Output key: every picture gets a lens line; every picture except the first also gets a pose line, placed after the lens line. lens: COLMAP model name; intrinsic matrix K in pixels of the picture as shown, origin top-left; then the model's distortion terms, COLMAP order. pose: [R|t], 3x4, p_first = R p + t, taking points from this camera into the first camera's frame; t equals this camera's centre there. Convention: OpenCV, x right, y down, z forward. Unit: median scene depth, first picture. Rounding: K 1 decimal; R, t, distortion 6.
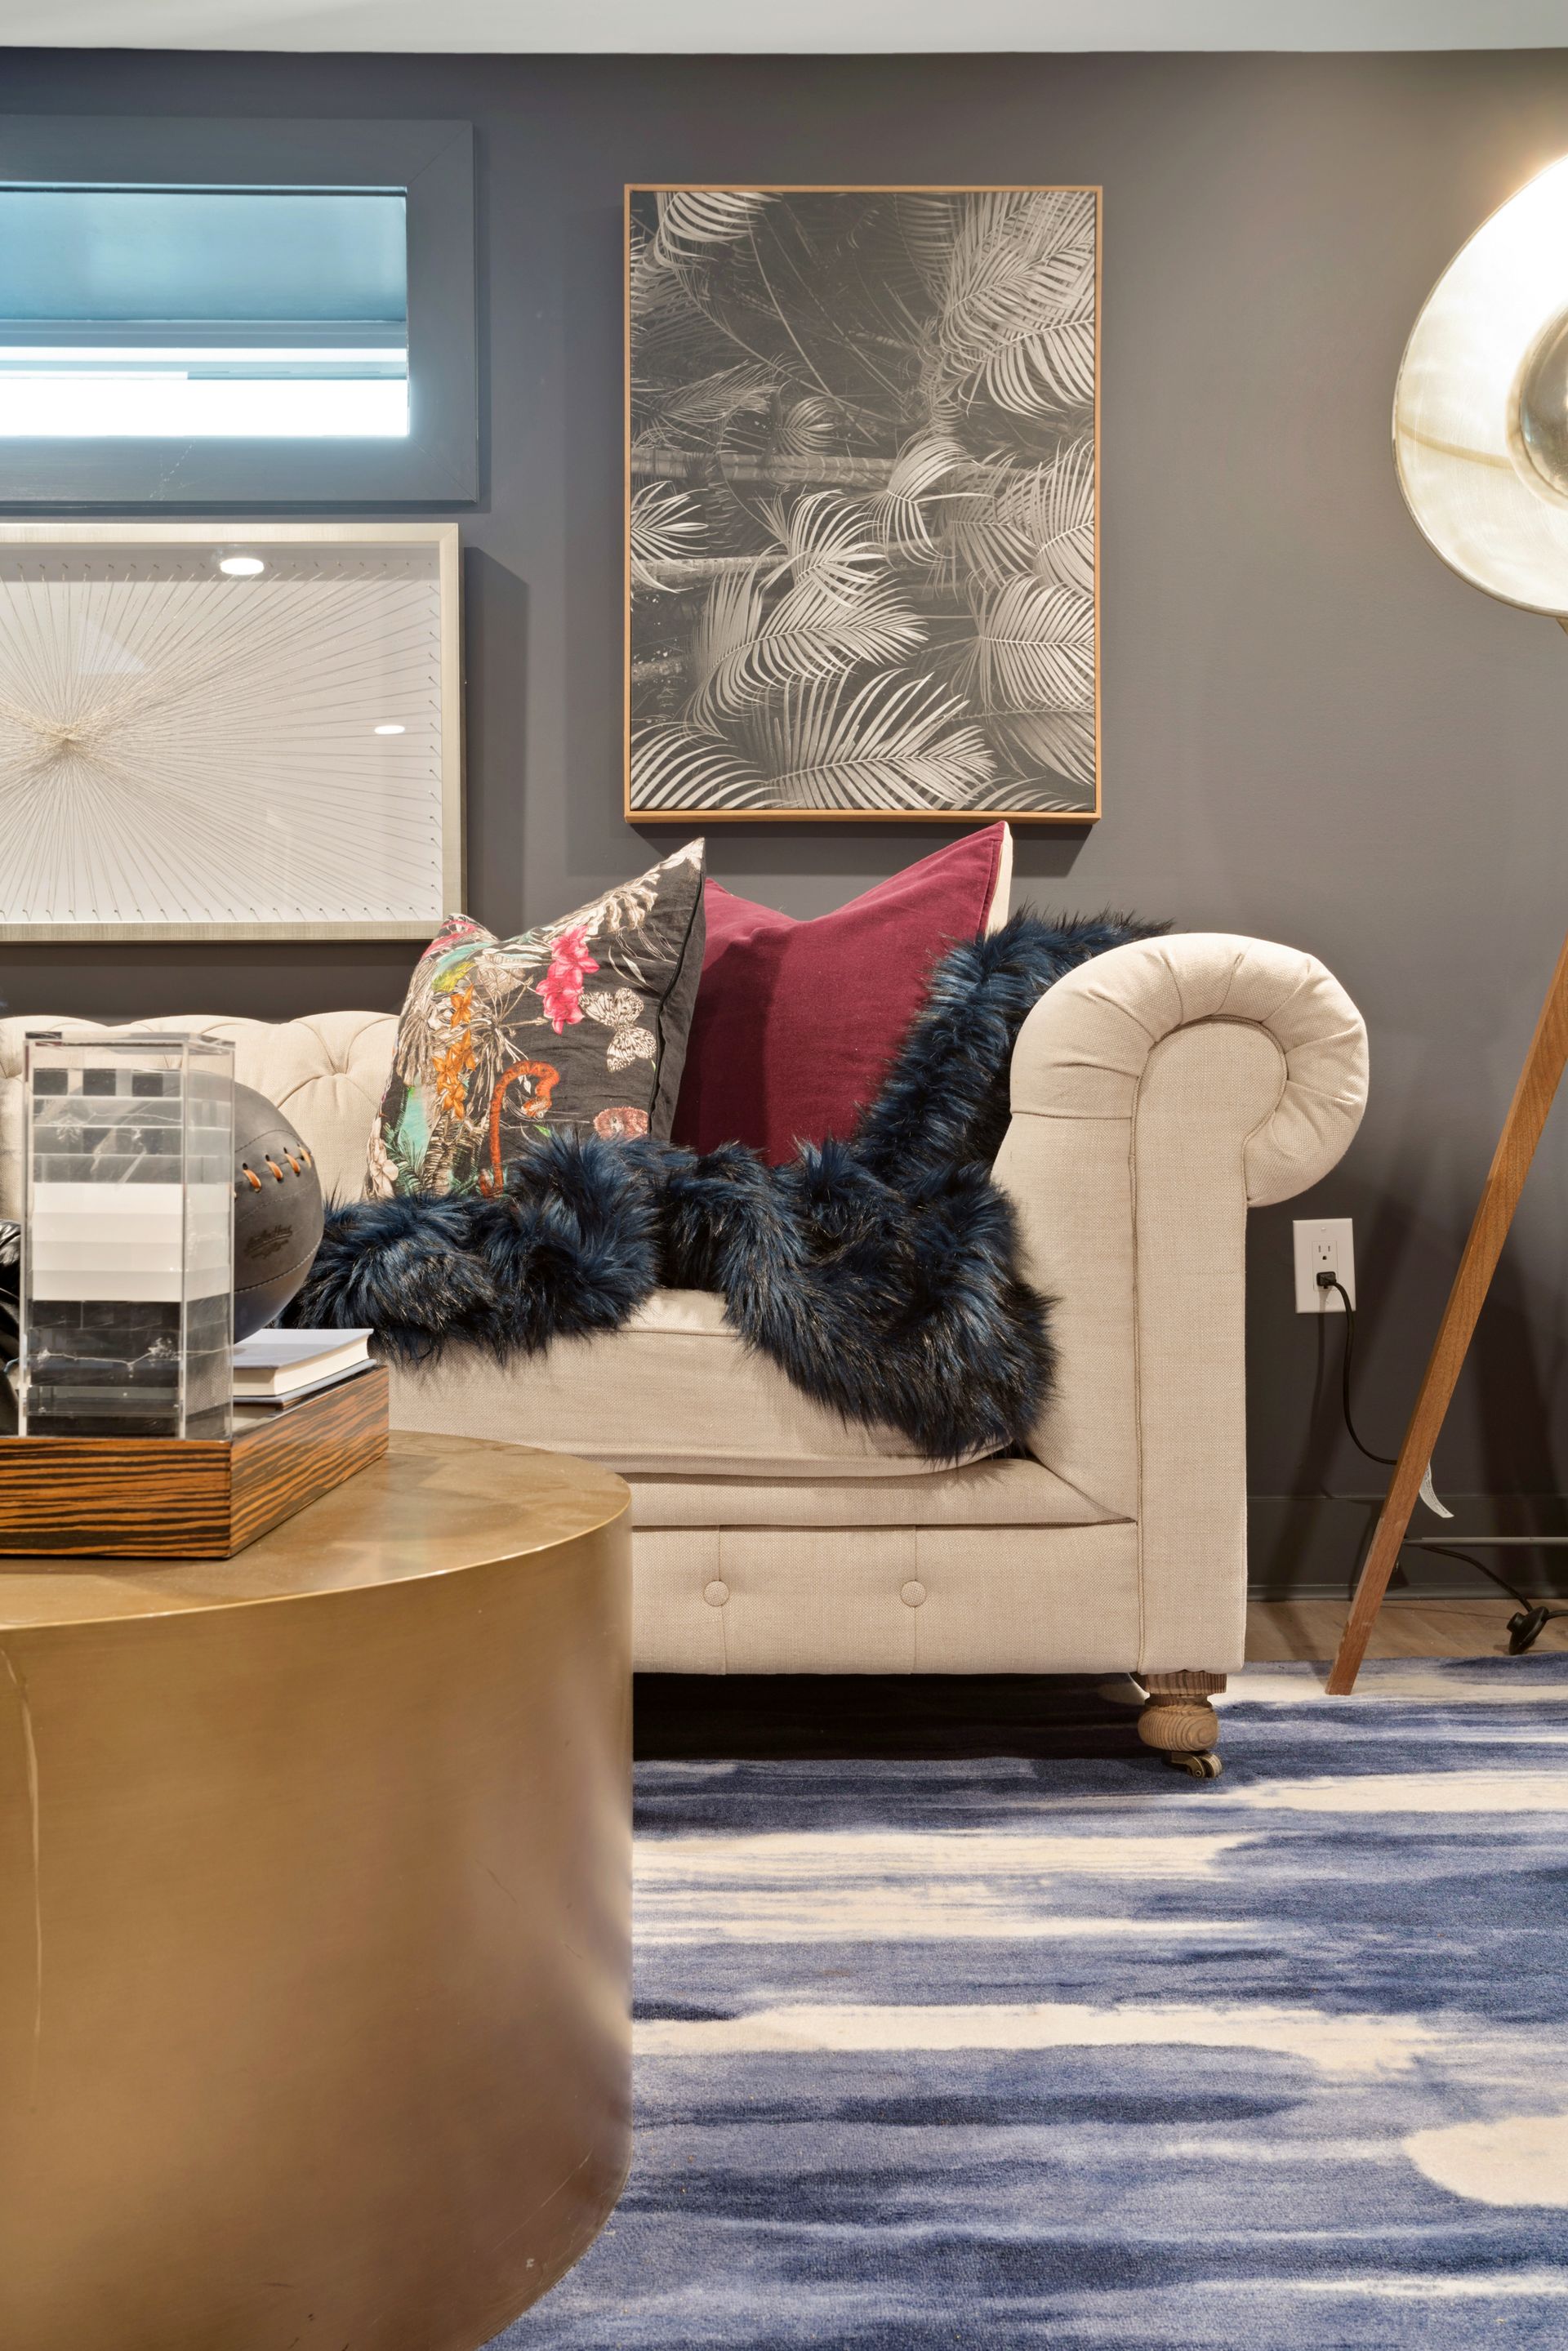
lens RADIAL K [[2282.3, 0, 761.7], [0, 2282.3, 1172.8], [0, 0, 1]] dist [0.045087, 0.000000]
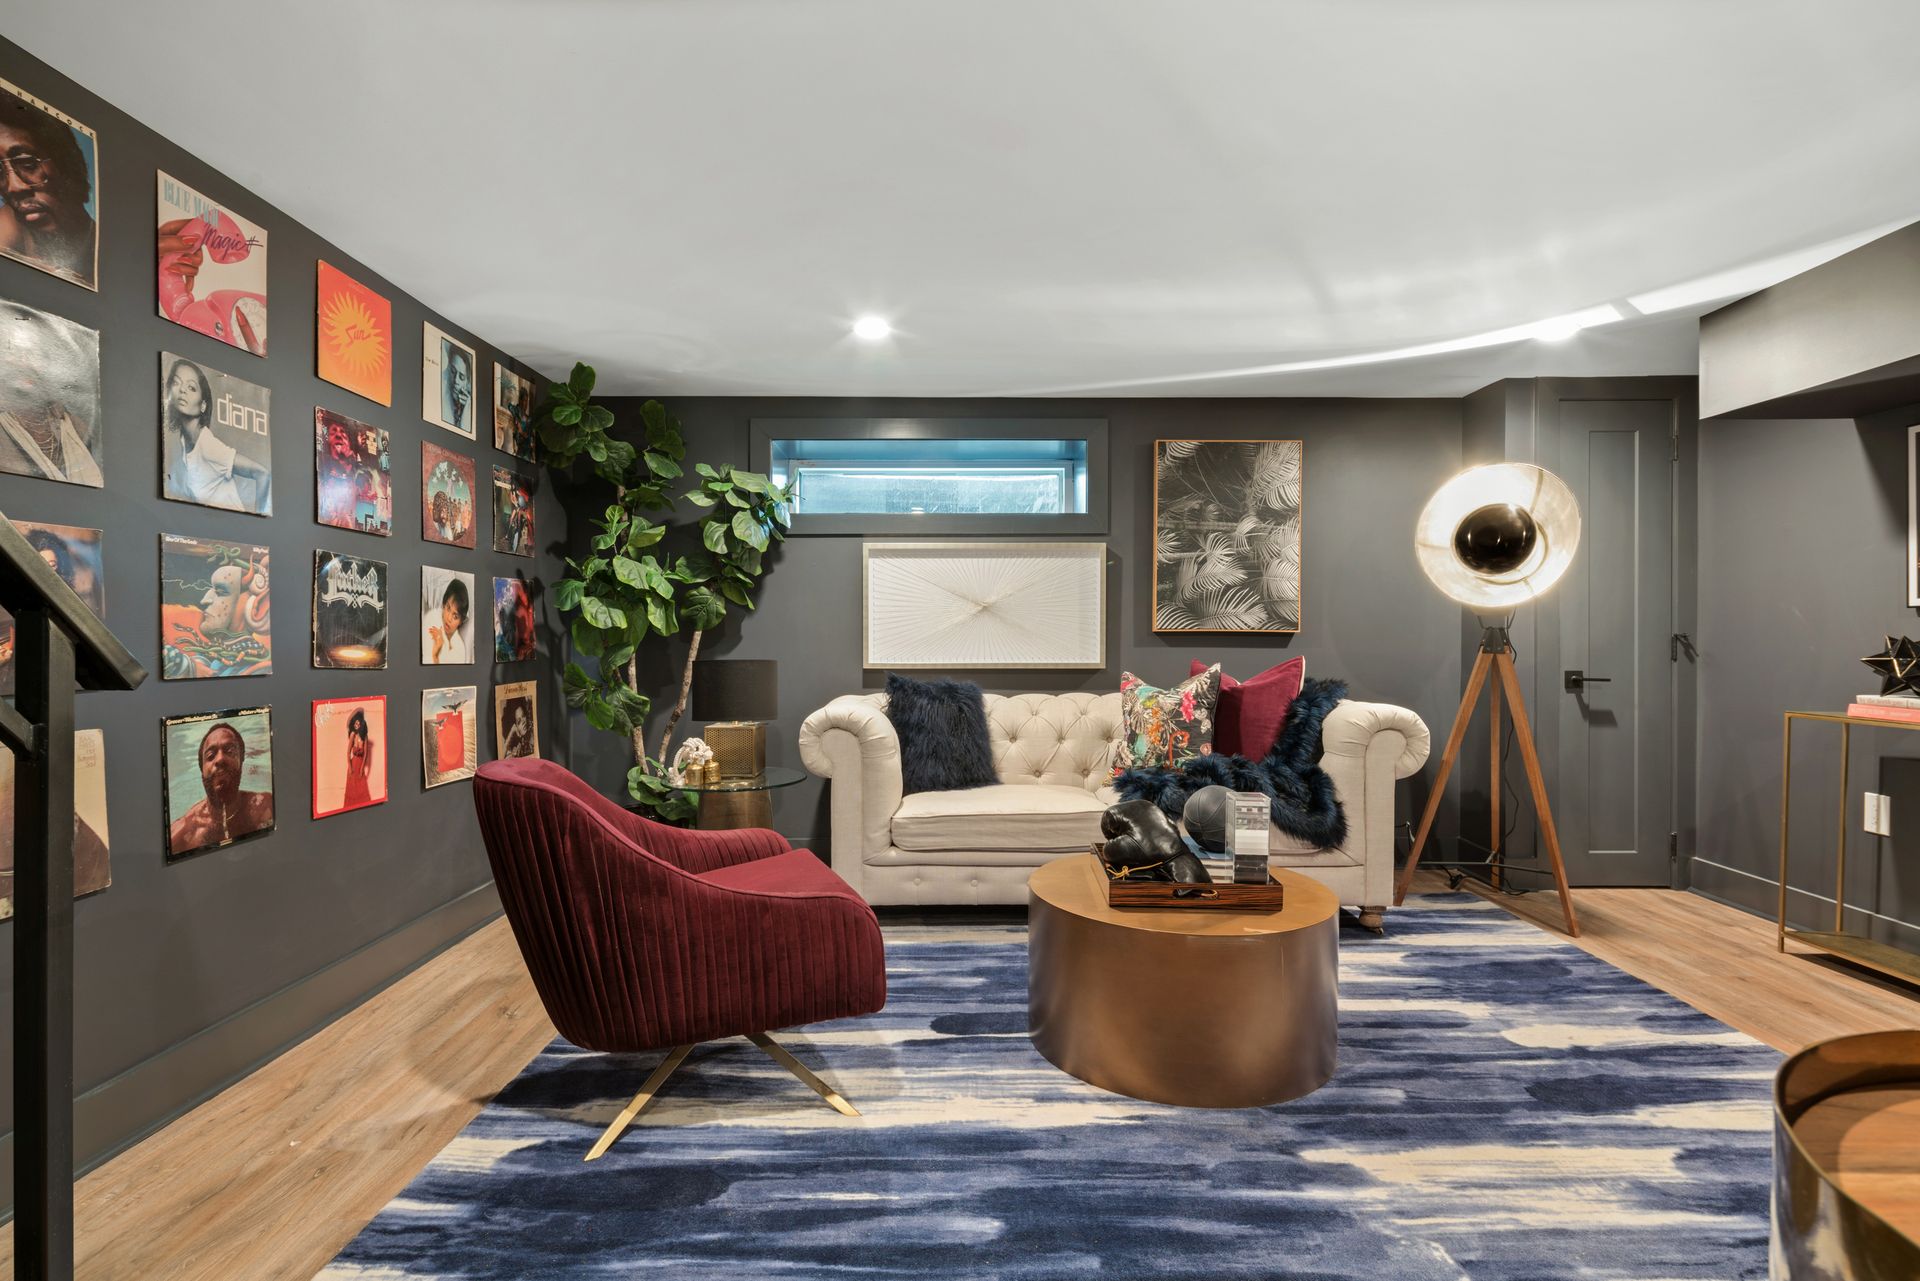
lens RADIAL K [[946.2, 0, 944.0], [0, 946.2, 652.6], [0, 0, 1]] dist [0.001279, -0.003582]
pose [[0.999905, 0.005709, -0.012566, -0.345403], [-0.005450, 0.999774, 0.020524, -0.151853], [0.012680, -0.020454, 0.999710, -0.362447]]
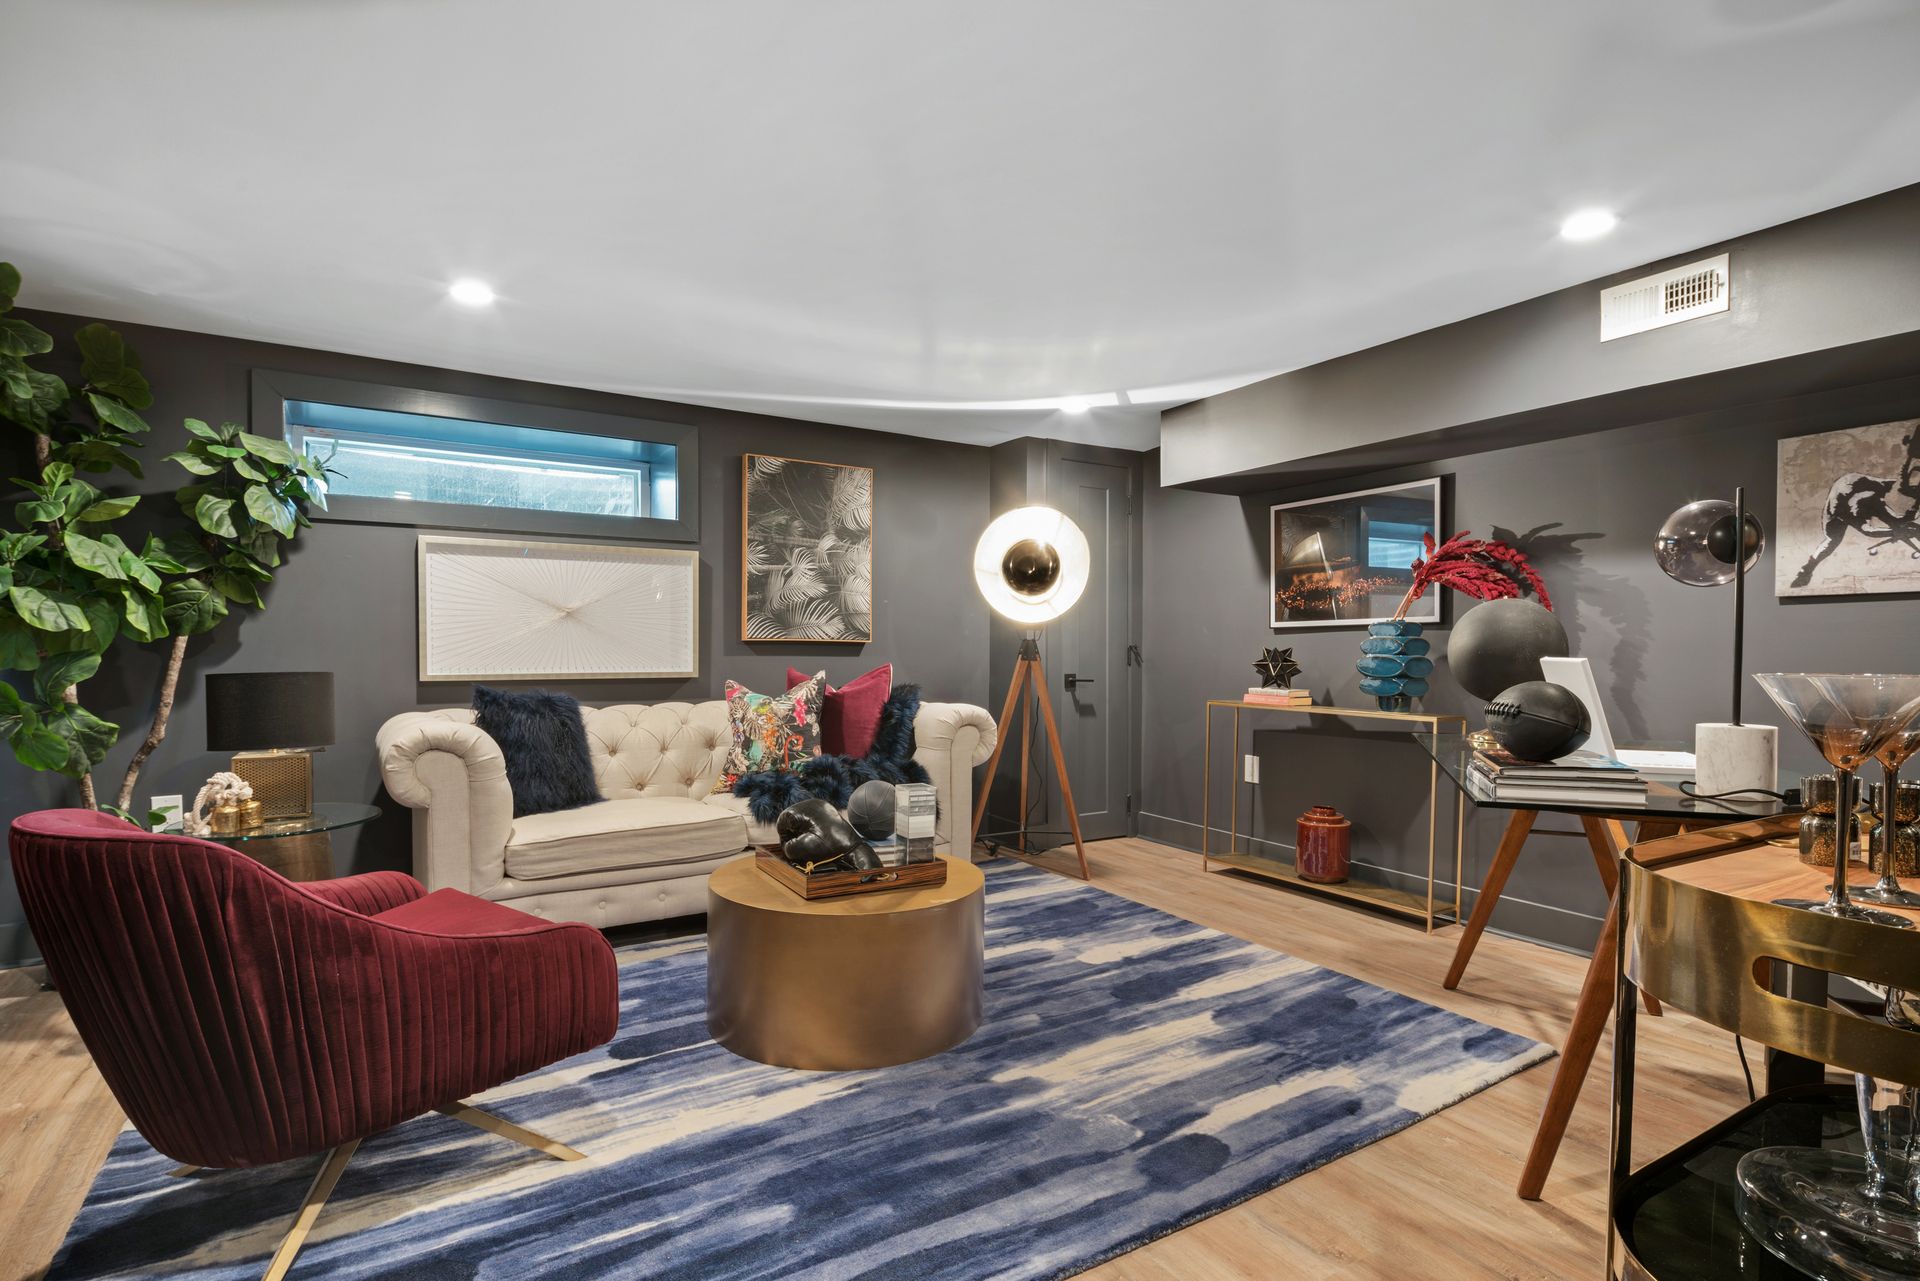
lens RADIAL K [[946.2, 0, 956.2], [0, 946.2, 676.6], [0, 0, 1]] dist [0.001279, -0.003582]
pose [[0.849557, -0.007193, 0.527447, -0.532951], [-0.011528, 0.999415, 0.032197, -0.151169], [-0.527371, -0.033433, 0.848977, -0.351110]]
